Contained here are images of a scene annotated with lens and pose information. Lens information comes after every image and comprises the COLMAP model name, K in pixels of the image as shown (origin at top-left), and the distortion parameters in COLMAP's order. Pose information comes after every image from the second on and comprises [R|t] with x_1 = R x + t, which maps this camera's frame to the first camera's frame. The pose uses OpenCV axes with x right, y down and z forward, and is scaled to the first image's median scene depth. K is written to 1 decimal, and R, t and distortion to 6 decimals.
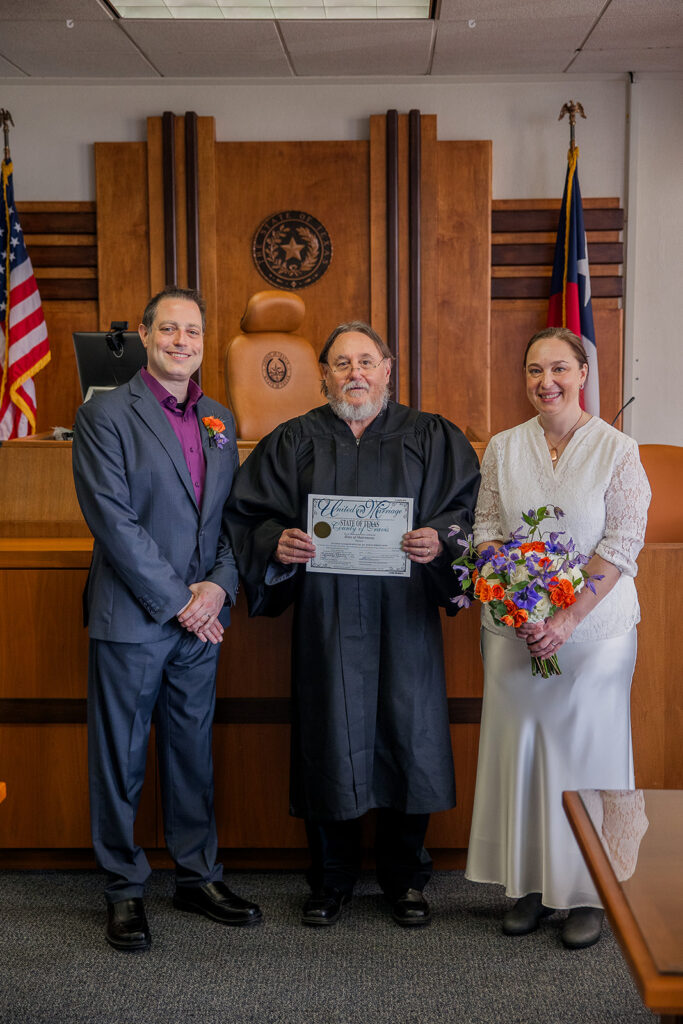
lens RADIAL K [[1450.8, 0, 341.5], [0, 1450.8, 479.4], [0, 0, 1]] dist [0.157188, 0.007453]
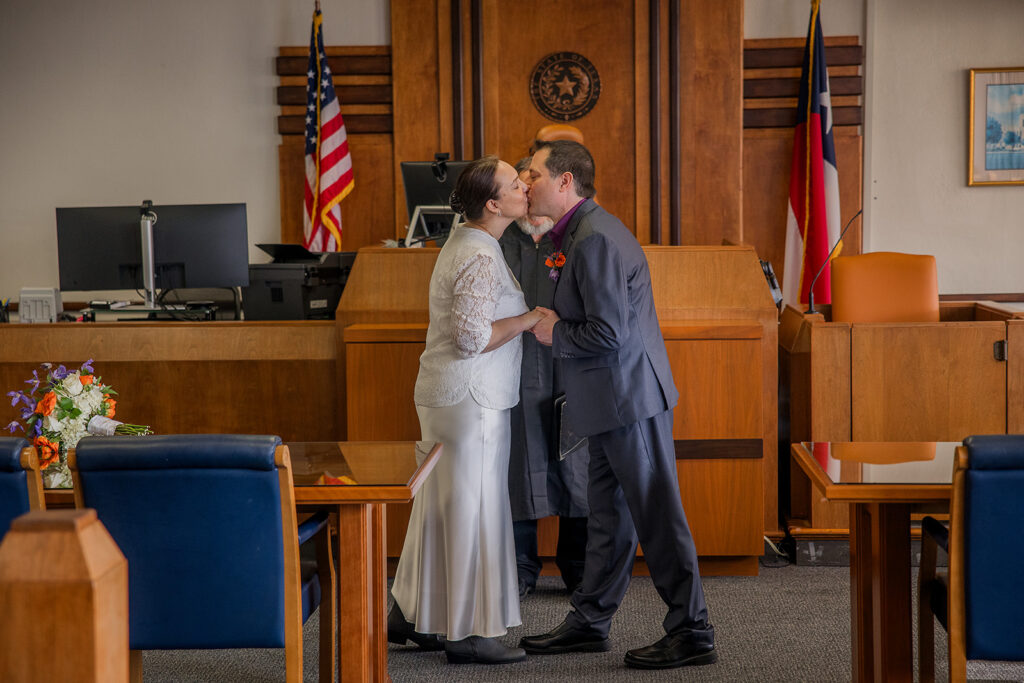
lens RADIAL K [[2060.3, 0, 512.3], [0, 2060.3, 361.1], [0, 0, 1]] dist [0.344626, -0.056224]
pose [[0.999937, -0.007677, -0.008203, -0.063488], [0.007649, 0.999965, -0.003380, 0.059632], [0.008229, 0.003317, 0.999961, -0.601945]]
